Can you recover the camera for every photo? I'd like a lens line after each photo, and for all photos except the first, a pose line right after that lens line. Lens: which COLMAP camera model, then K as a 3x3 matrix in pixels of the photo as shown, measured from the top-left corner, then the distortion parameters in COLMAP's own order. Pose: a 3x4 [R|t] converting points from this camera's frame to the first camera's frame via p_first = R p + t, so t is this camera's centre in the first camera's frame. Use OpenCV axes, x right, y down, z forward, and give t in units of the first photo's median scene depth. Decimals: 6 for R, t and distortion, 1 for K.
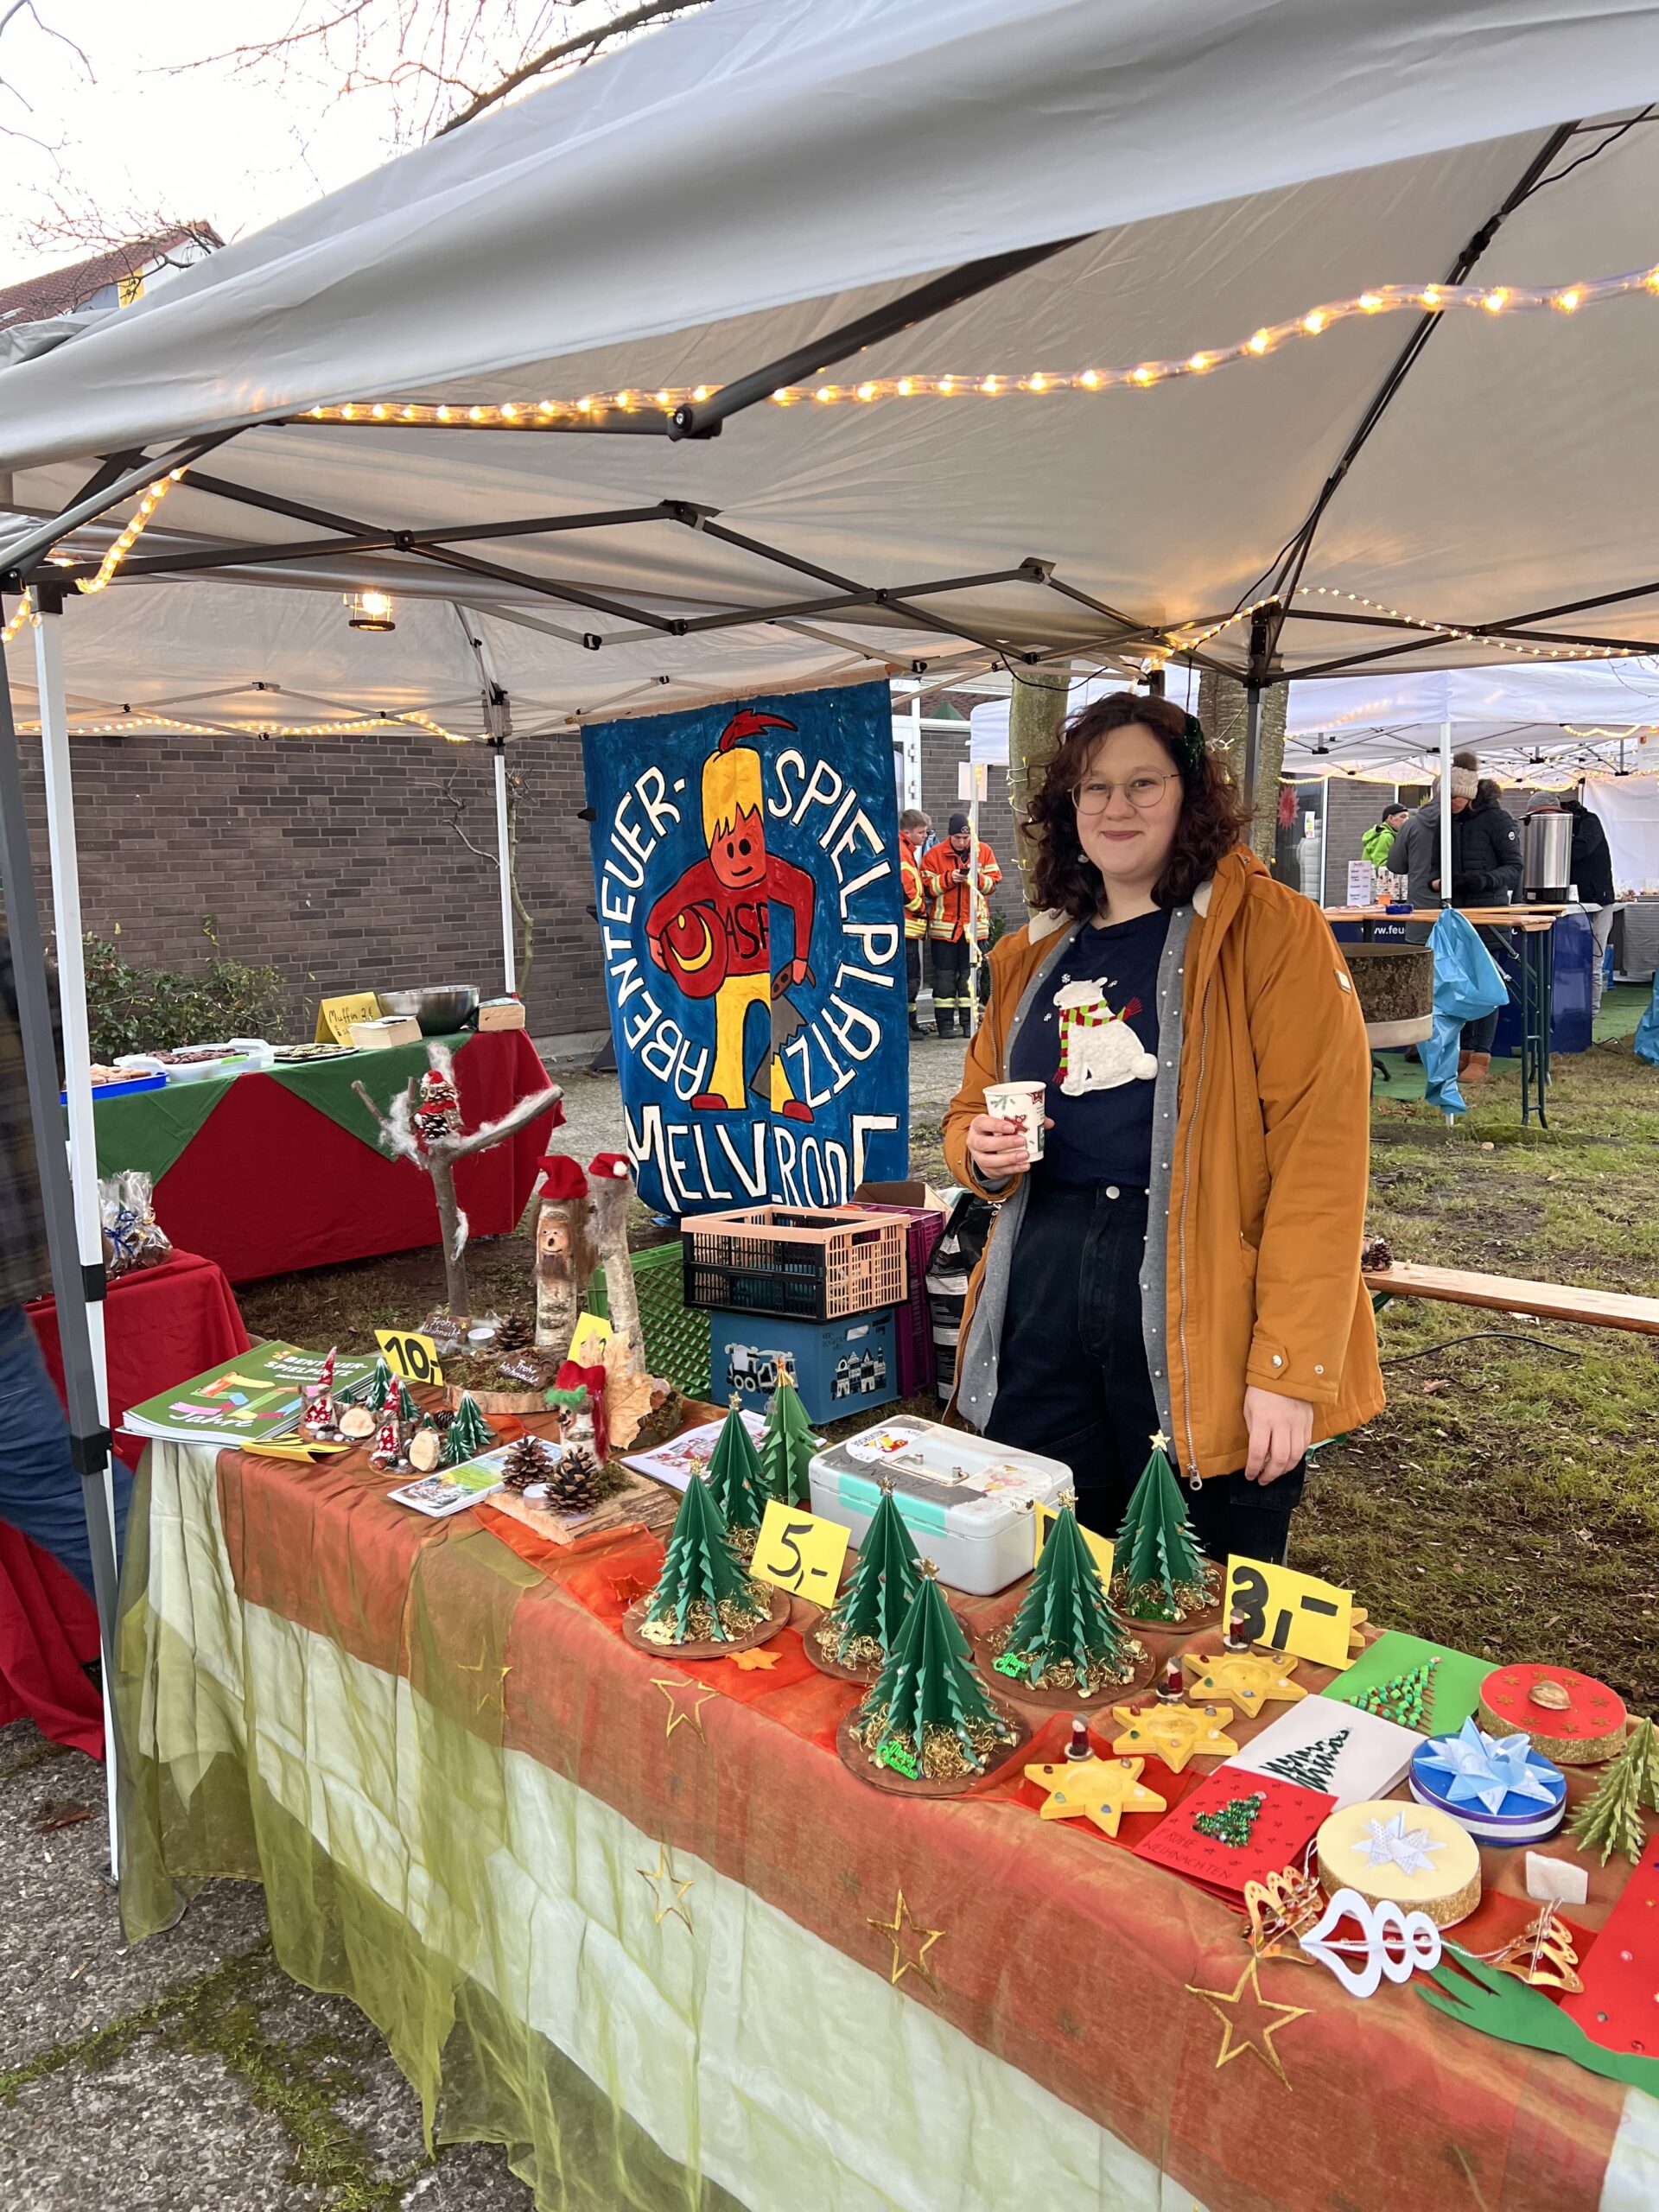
lens RADIAL K [[1721.5, 0, 829.5], [0, 1721.5, 1106.0], [0, 0, 1]] dist [0.111682, -0.167900]
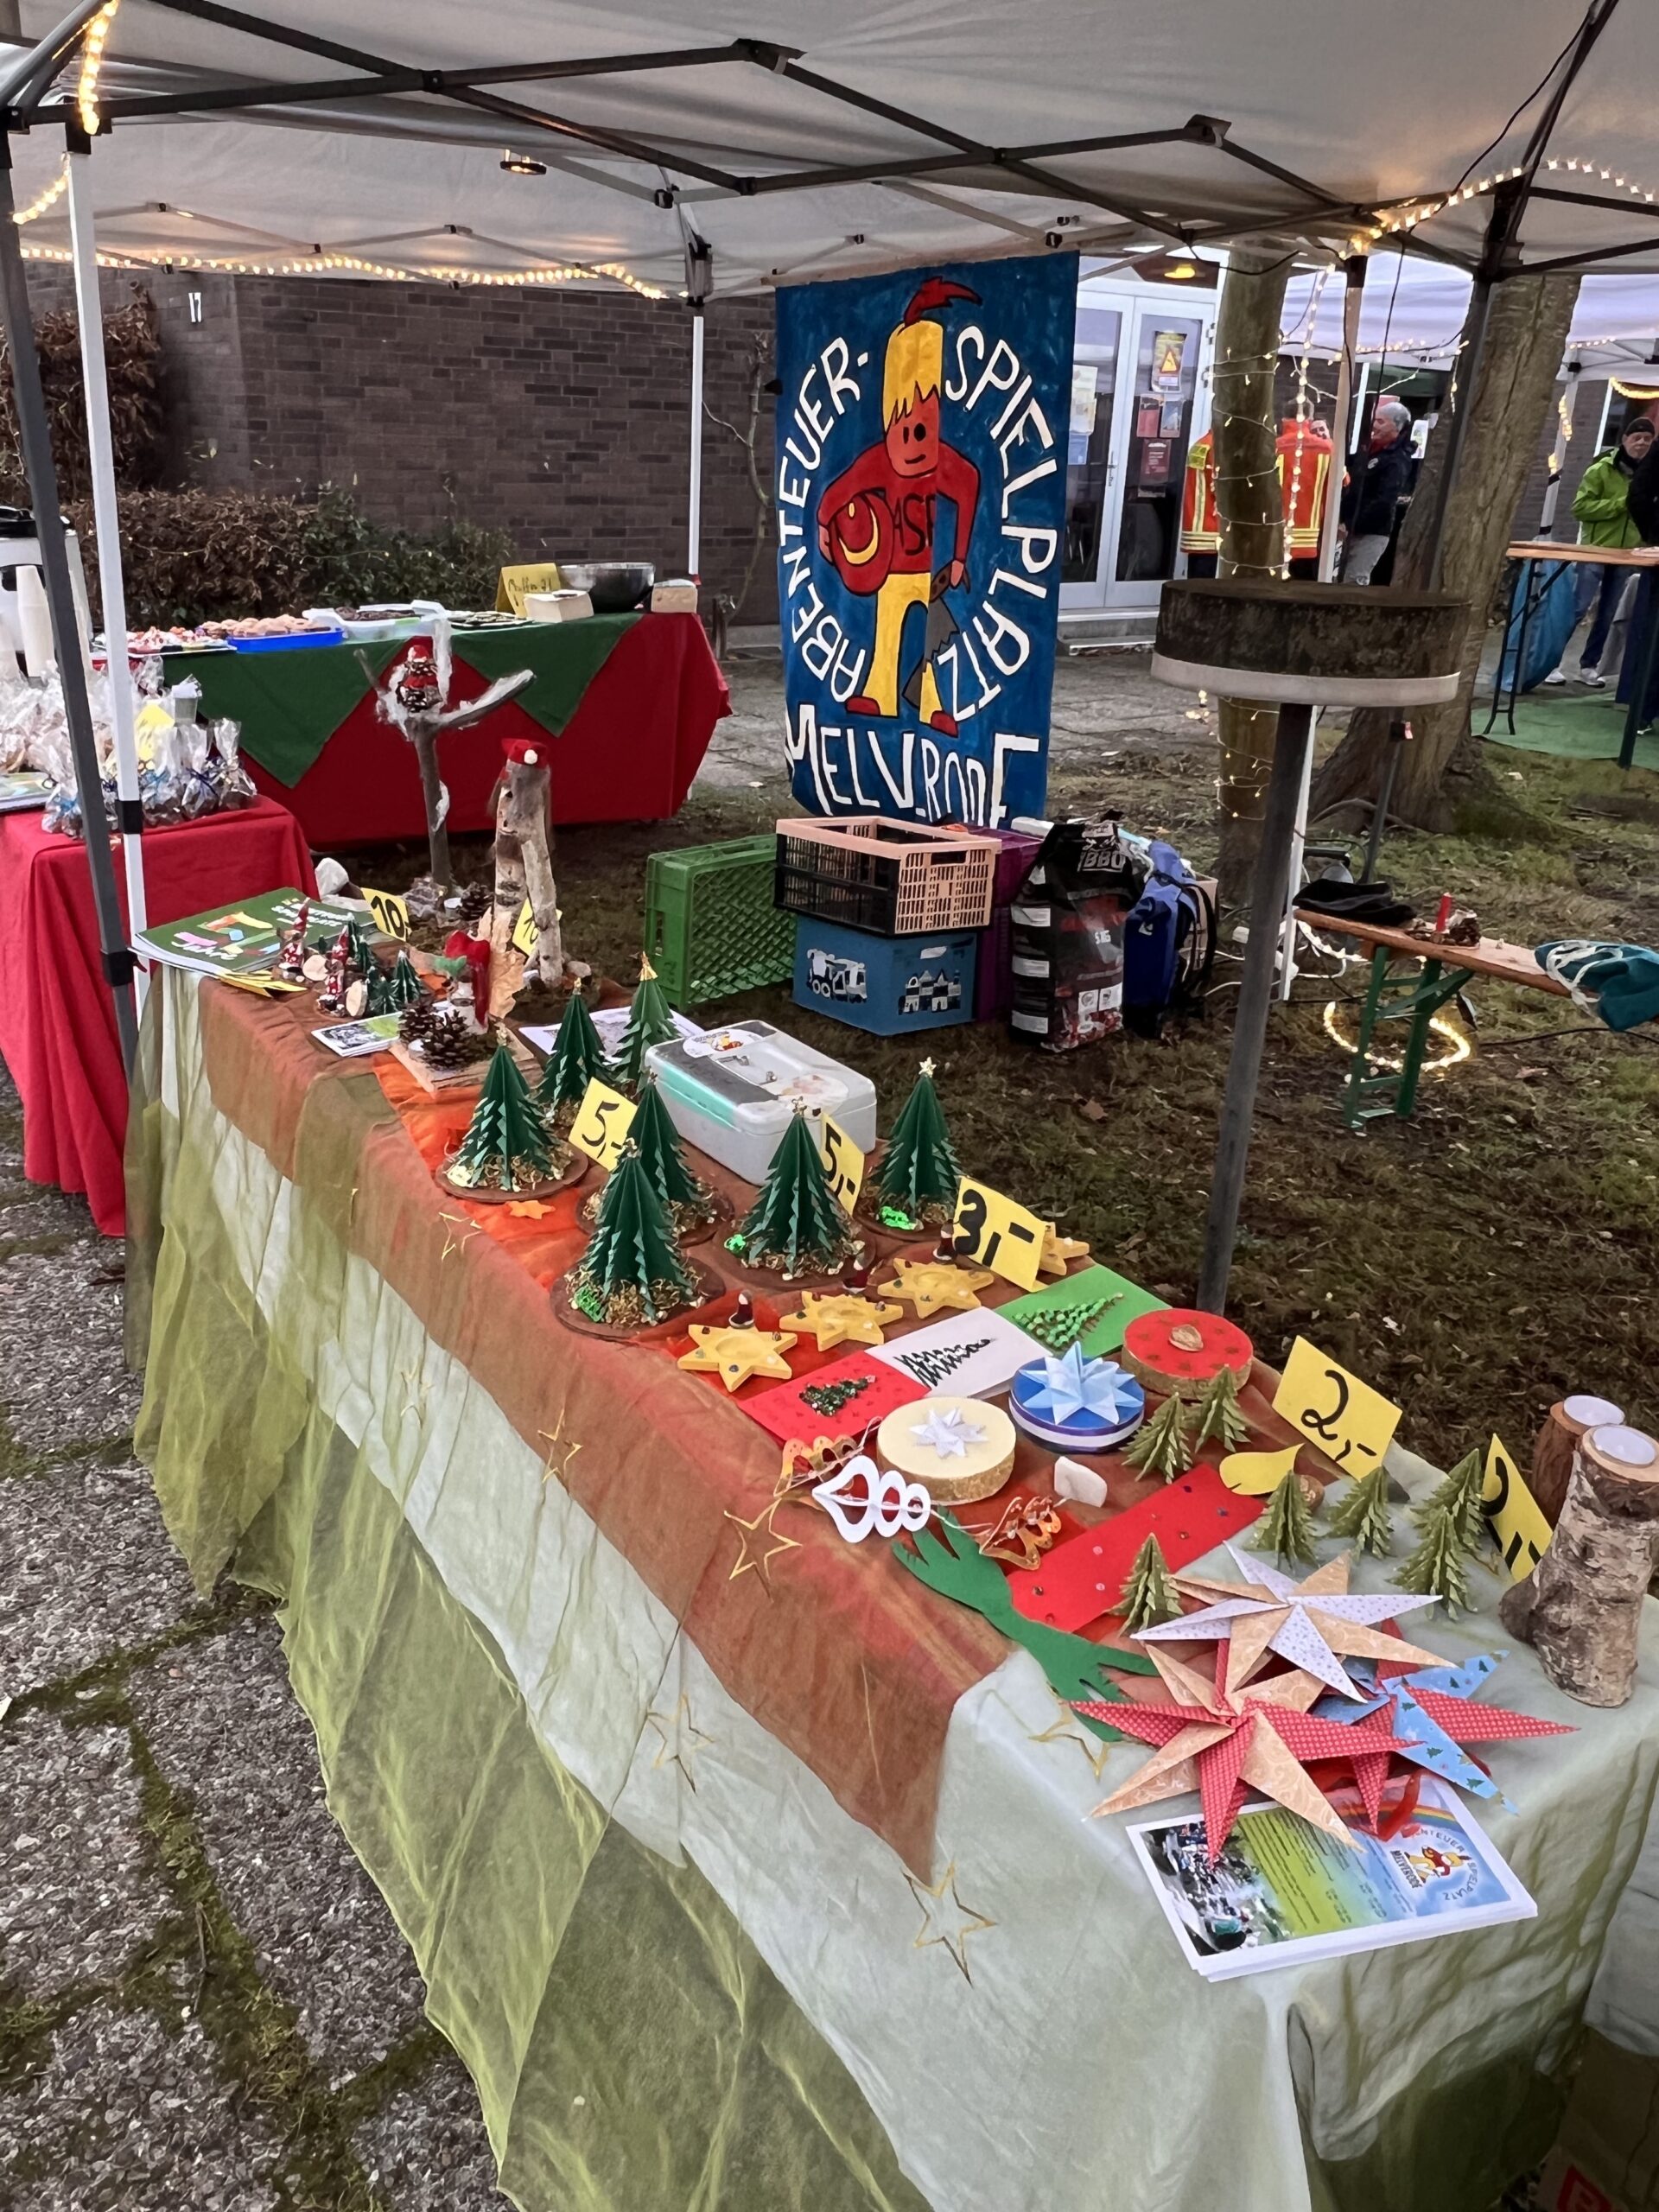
lens RADIAL K [[1750.7, 0, 794.6], [0, 1750.7, 1108.0], [0, 0, 1]] dist [0.011298, -0.005906]
pose [[0.976480, 0.130604, -0.171552, 0.117269], [-0.089319, 0.969211, 0.229459, -0.007076], [0.196238, -0.208739, 0.958081, -0.012049]]
